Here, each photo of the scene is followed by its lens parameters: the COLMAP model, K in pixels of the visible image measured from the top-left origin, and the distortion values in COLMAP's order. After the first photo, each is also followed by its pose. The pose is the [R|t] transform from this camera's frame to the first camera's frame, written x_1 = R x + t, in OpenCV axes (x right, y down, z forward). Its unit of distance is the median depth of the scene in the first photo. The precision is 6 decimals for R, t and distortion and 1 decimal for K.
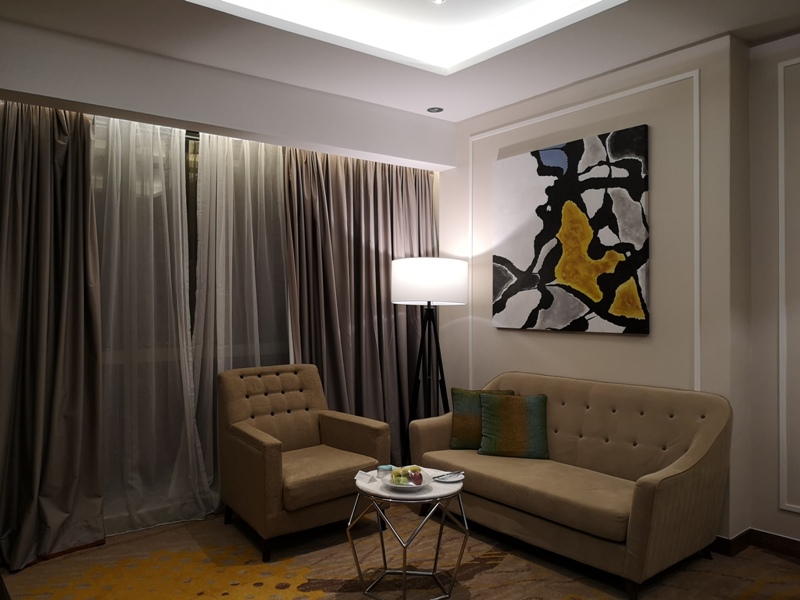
lens RADIAL K [[628.2, 0, 400.0], [0, 628.2, 300.0], [0, 0, 1]] dist [0.011142, -0.012234]
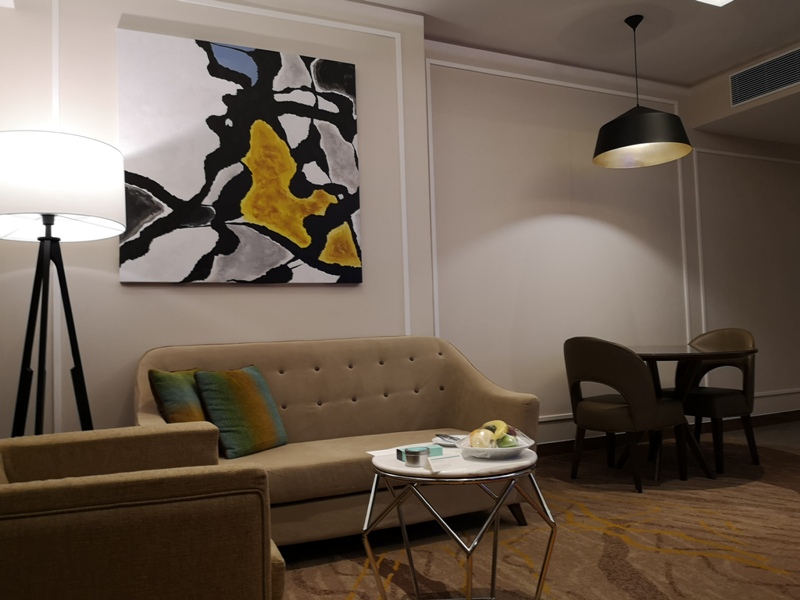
lens RADIAL K [[628.2, 0, 400.0], [0, 628.2, 300.0], [0, 0, 1]] dist [0.011142, -0.012234]
pose [[0.238414, 0.033212, 0.970595, -0.474505], [0.021907, 0.998977, -0.039564, 0.109647], [-0.970916, 0.030696, 0.237443, 0.665888]]
